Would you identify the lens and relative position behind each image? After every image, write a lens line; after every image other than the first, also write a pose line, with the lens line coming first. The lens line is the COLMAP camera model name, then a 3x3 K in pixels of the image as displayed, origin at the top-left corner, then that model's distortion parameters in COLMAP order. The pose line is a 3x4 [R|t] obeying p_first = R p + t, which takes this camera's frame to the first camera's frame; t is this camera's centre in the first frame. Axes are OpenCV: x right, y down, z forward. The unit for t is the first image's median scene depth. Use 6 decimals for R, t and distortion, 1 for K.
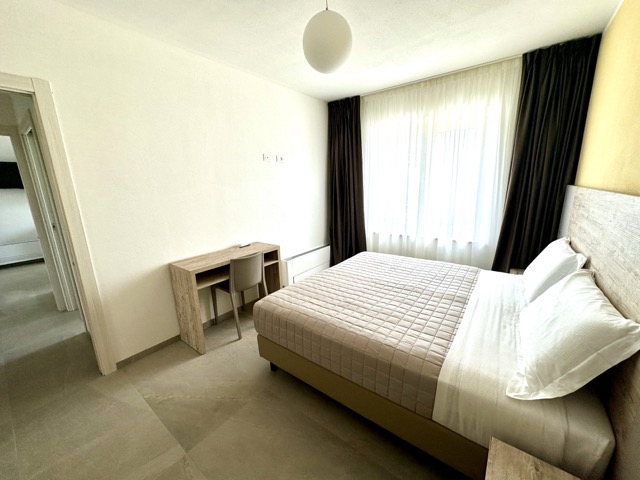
lens RADIAL K [[255.7, 0, 313.0], [0, 255.7, 242.3], [0, 0, 1]] dist [-0.003484, -0.000195]
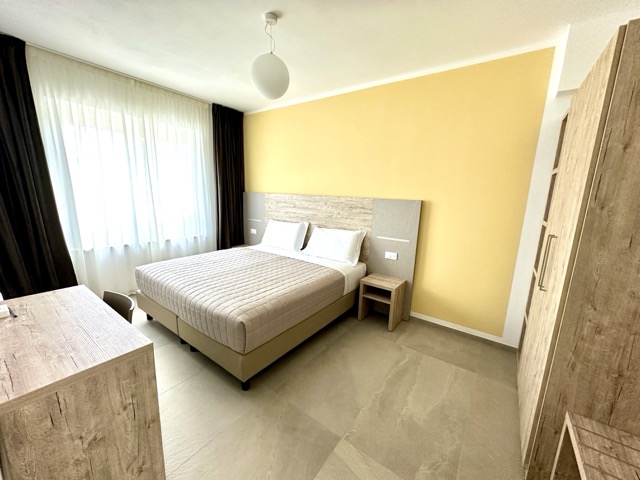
lens RADIAL K [[255.7, 0, 330.3], [0, 255.7, 235.1], [0, 0, 1]] dist [-0.003484, -0.000195]
pose [[-0.058305, -0.148810, 0.987145, -0.981597], [0.188825, 0.969334, 0.157278, -0.113244], [-0.980278, 0.195568, -0.028418, 0.634030]]
